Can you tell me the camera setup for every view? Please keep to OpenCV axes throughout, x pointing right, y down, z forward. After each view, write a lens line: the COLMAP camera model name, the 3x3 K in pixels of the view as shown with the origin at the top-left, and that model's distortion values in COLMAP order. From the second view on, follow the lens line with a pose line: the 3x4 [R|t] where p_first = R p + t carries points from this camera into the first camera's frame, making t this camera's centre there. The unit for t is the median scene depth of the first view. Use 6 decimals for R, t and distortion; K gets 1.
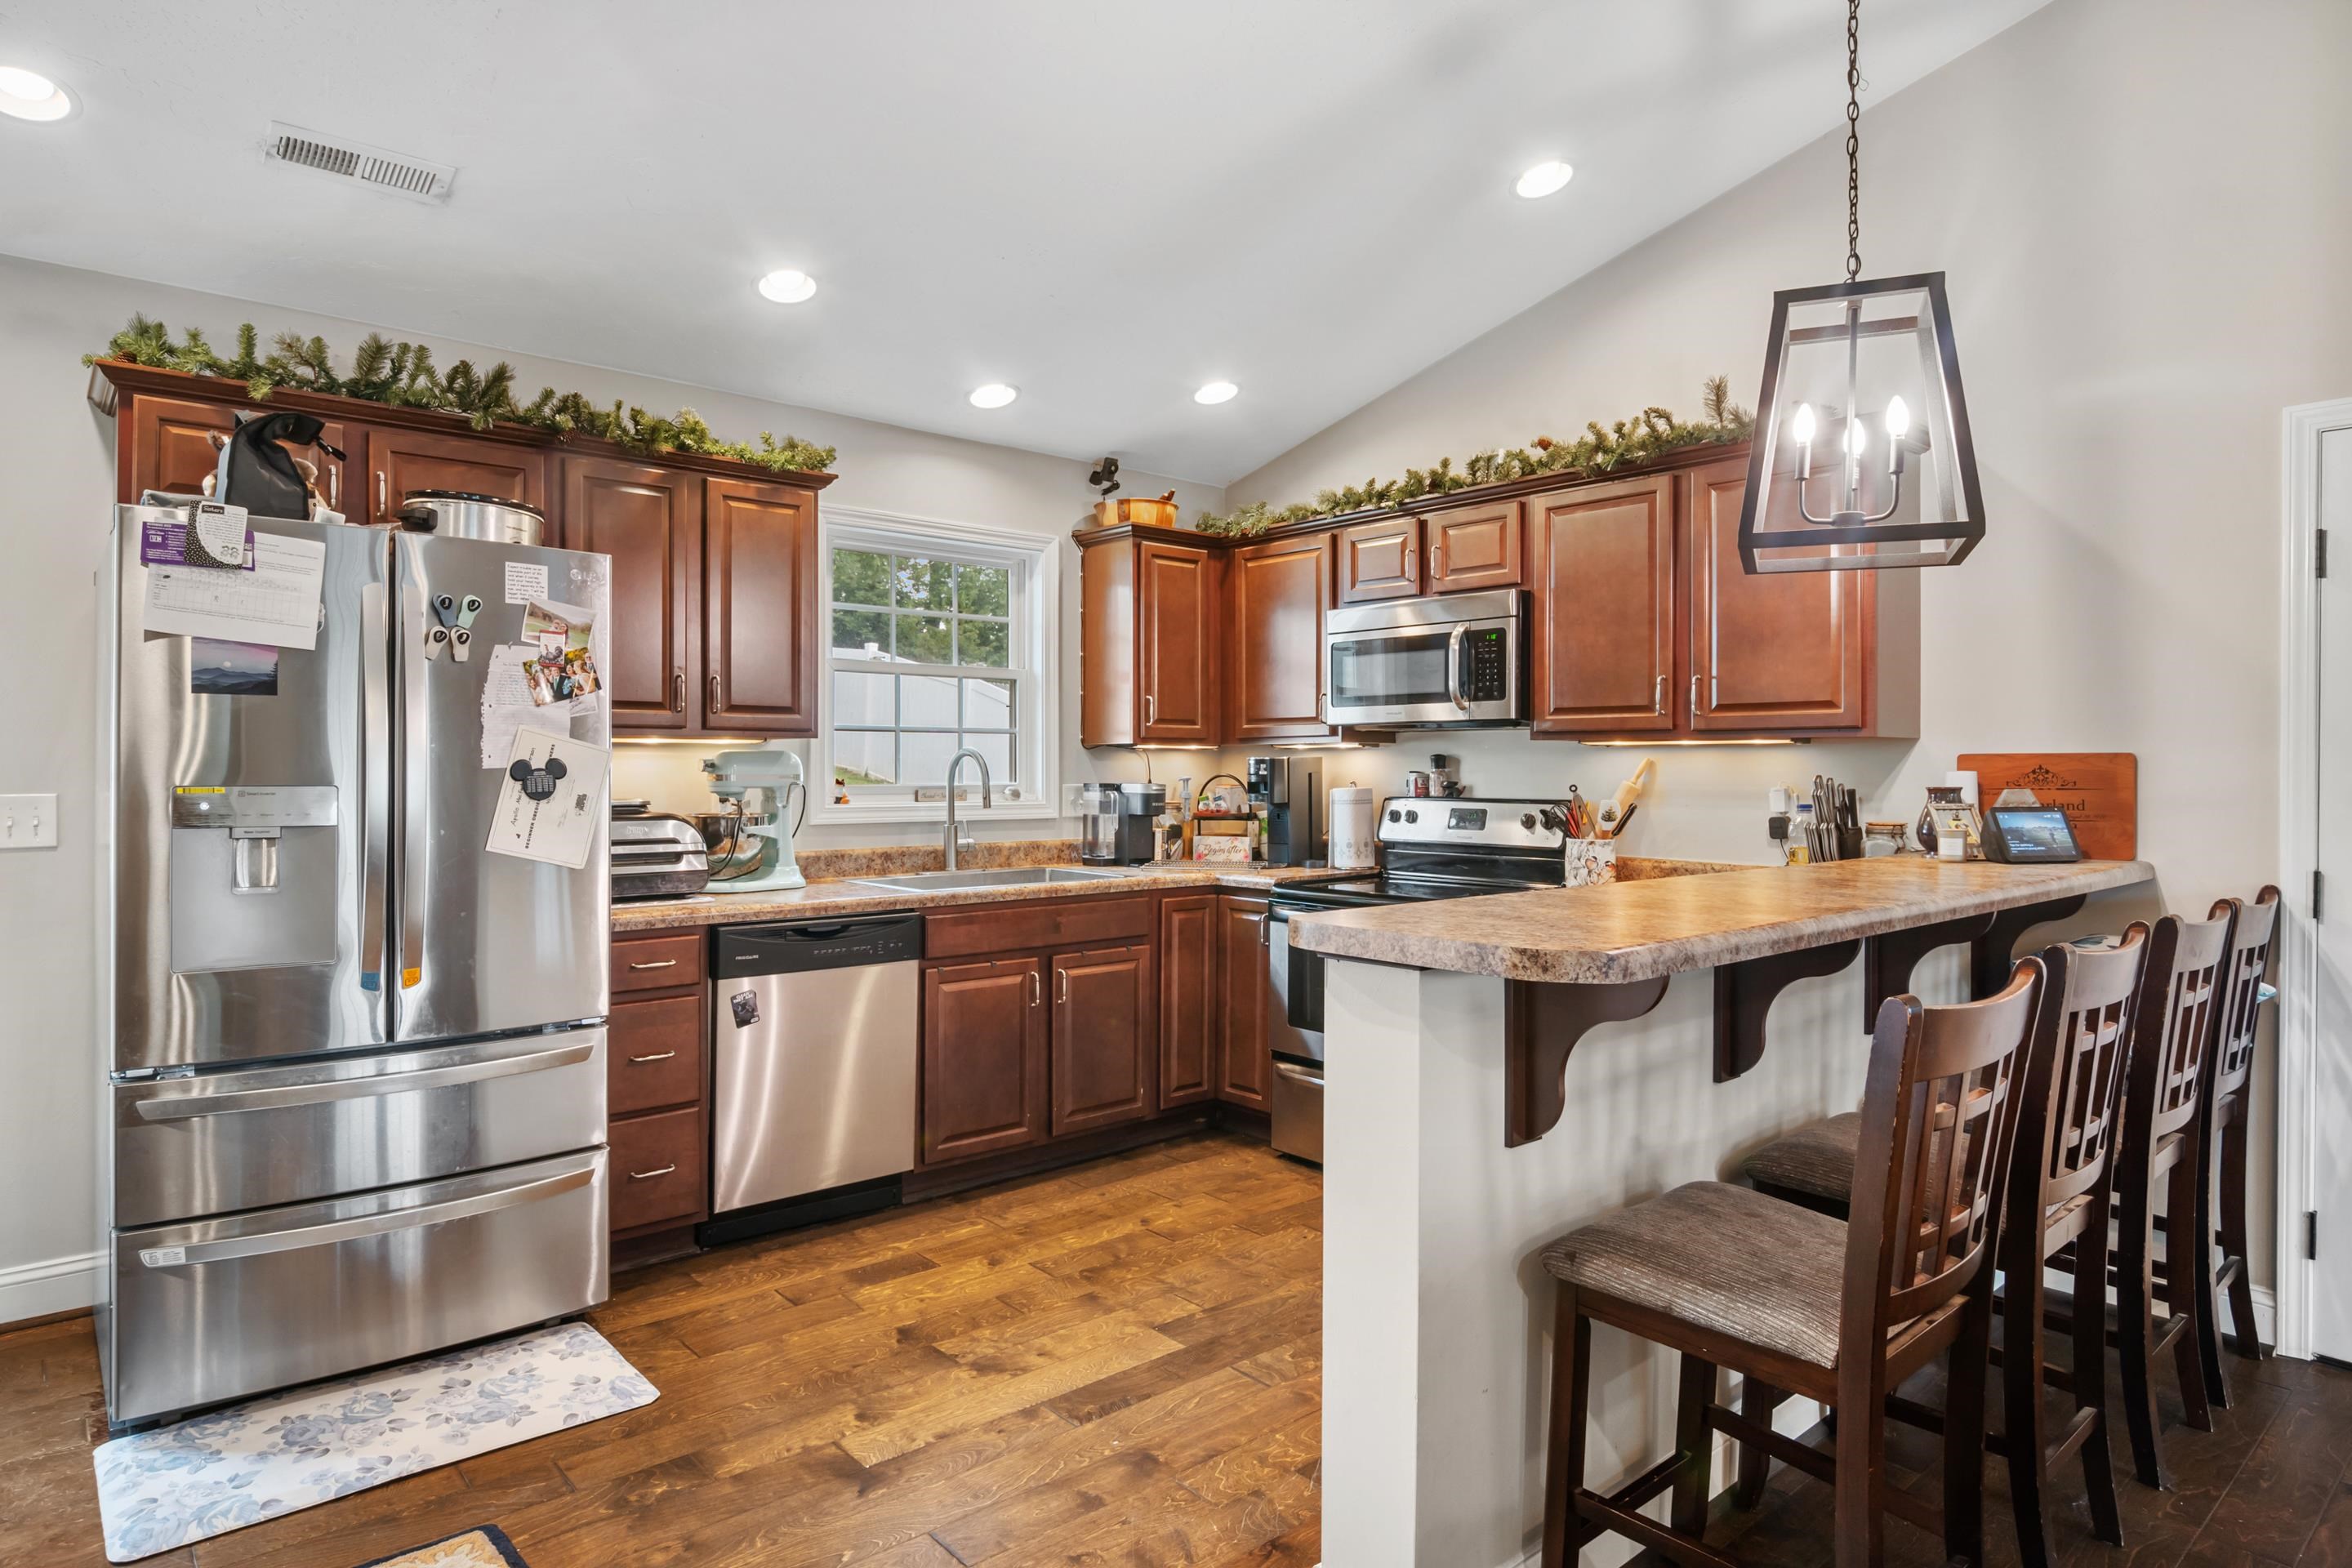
lens RADIAL K [[1338.7, 0, 1177.9], [0, 1338.7, 767.6], [0, 0, 1]] dist [-0.000112, -0.007523]
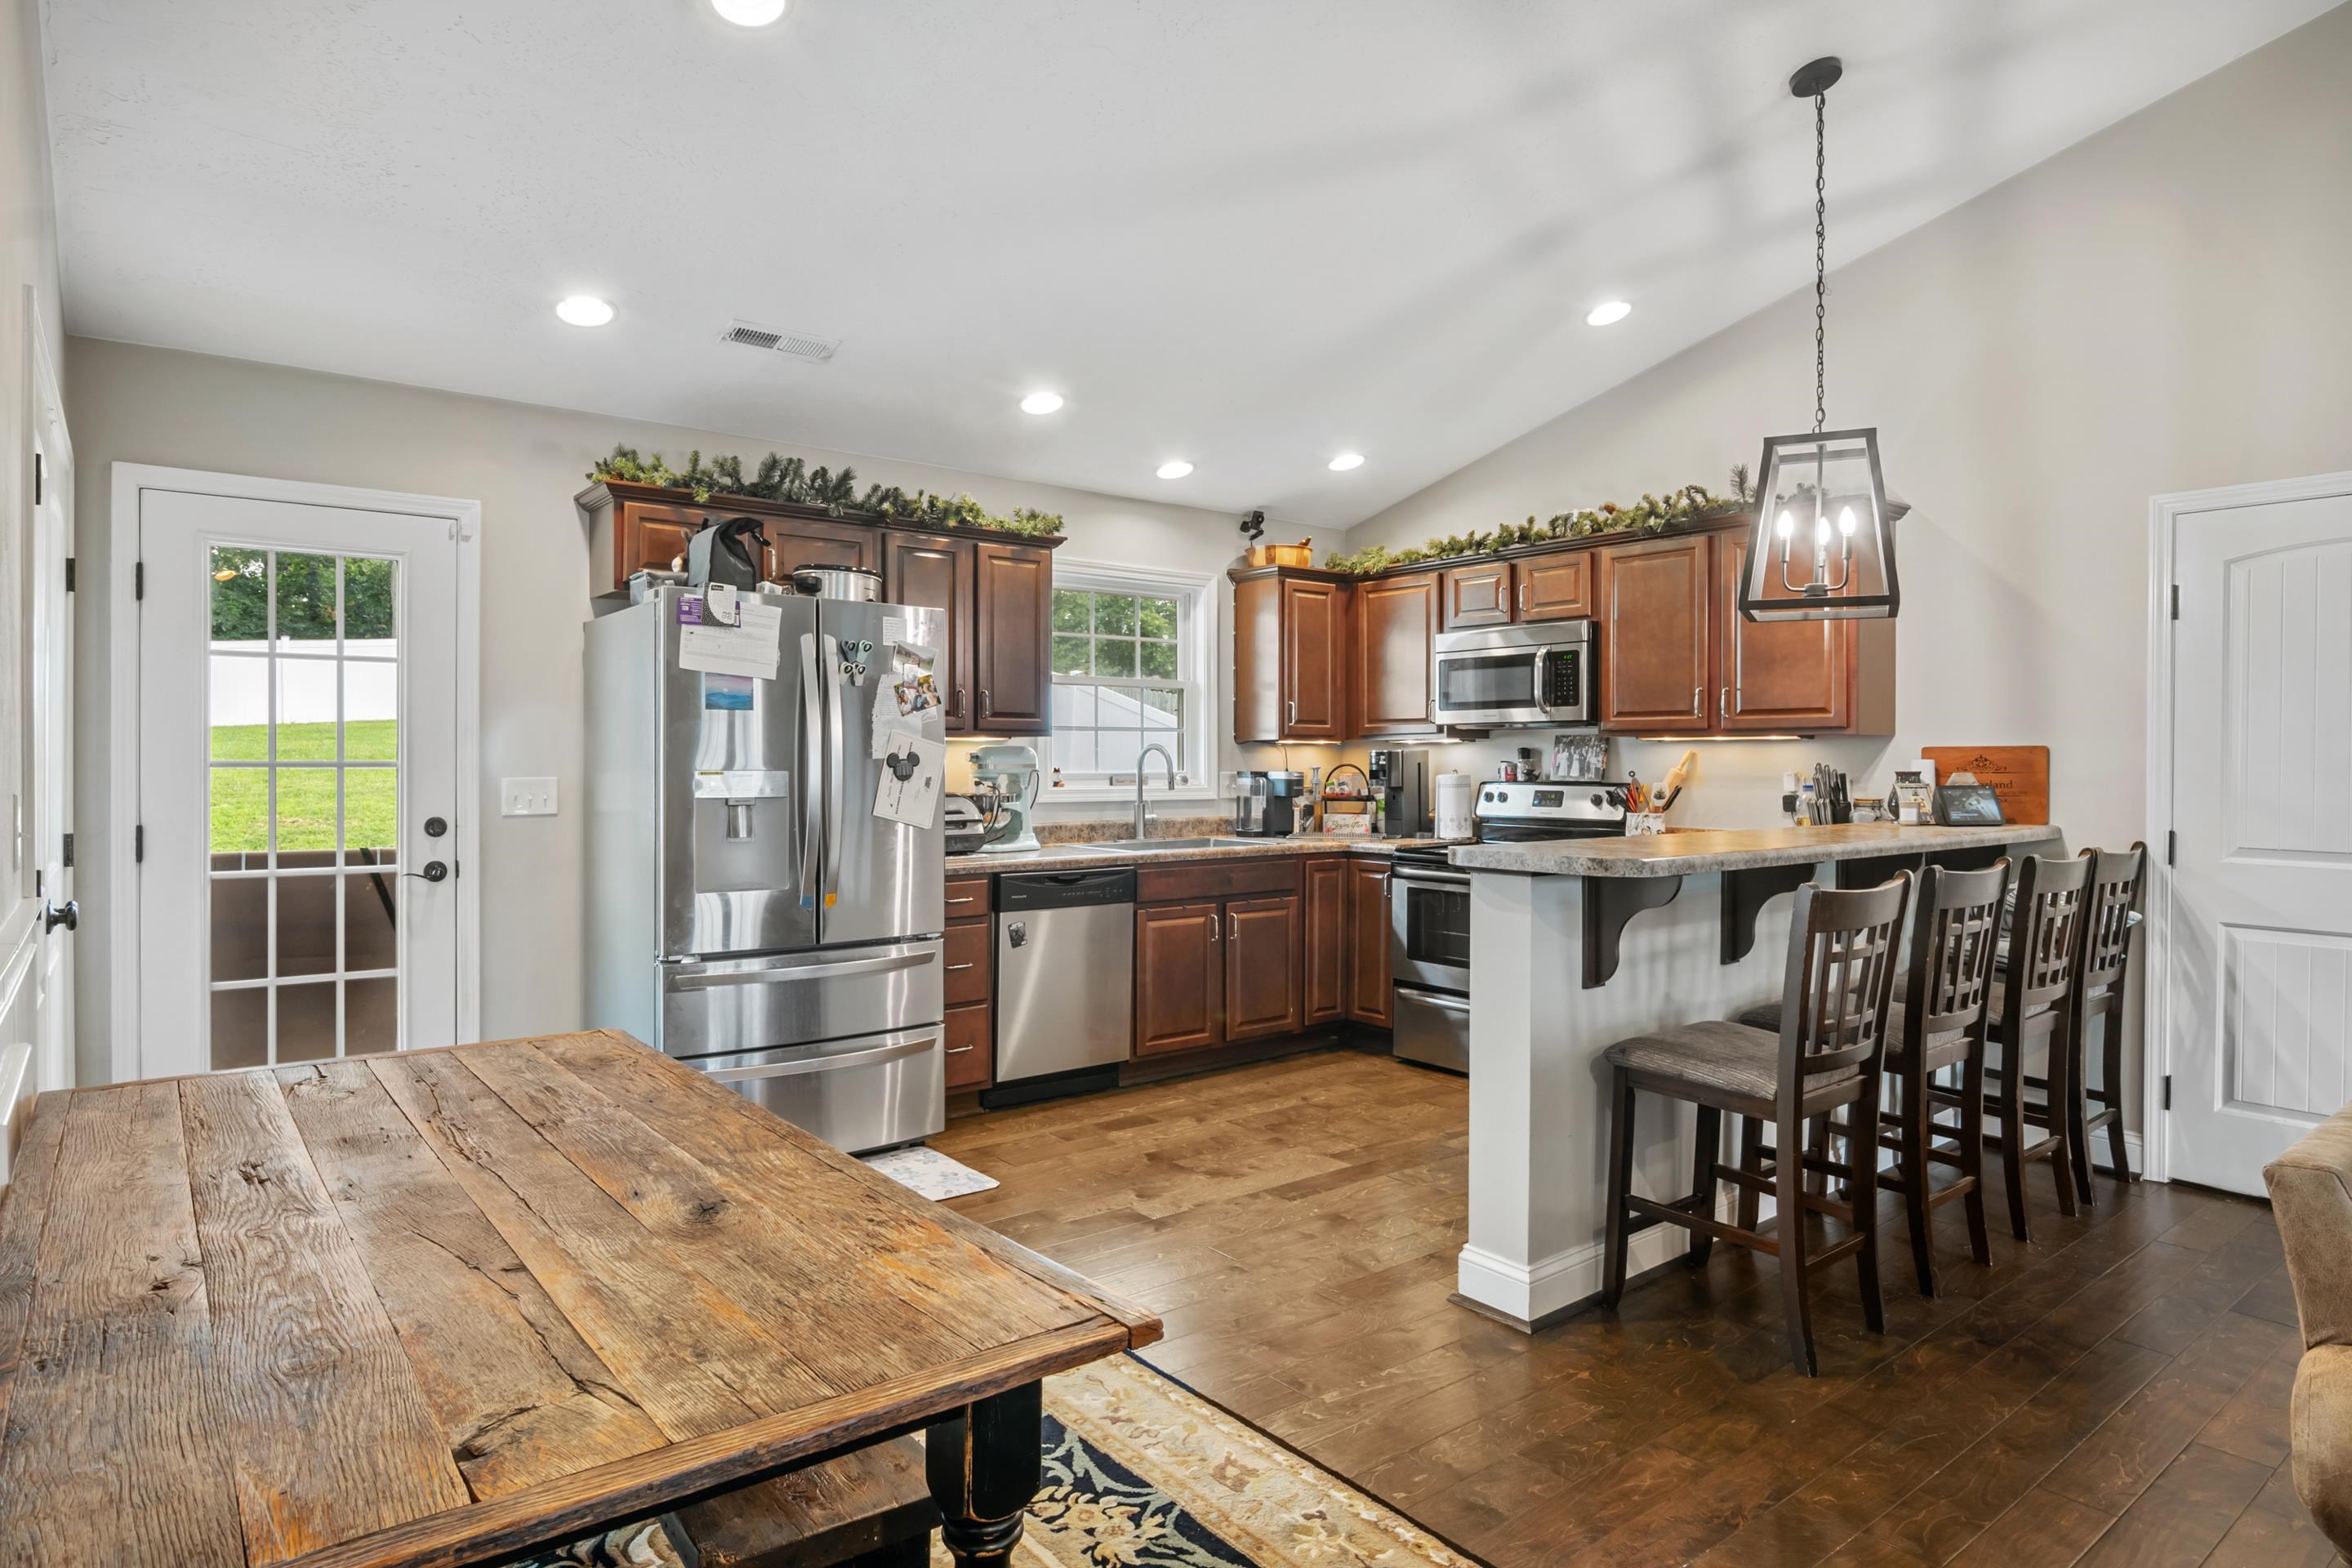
lens RADIAL K [[1338.7, 0, 1179.7], [0, 1338.7, 772.9], [0, 0, 1]] dist [-0.000112, -0.007523]
pose [[0.998977, -0.001232, -0.045211, -0.087630], [0.001625, 0.999961, 0.008659, 0.002883], [0.045199, -0.008723, 0.998940, -0.331445]]
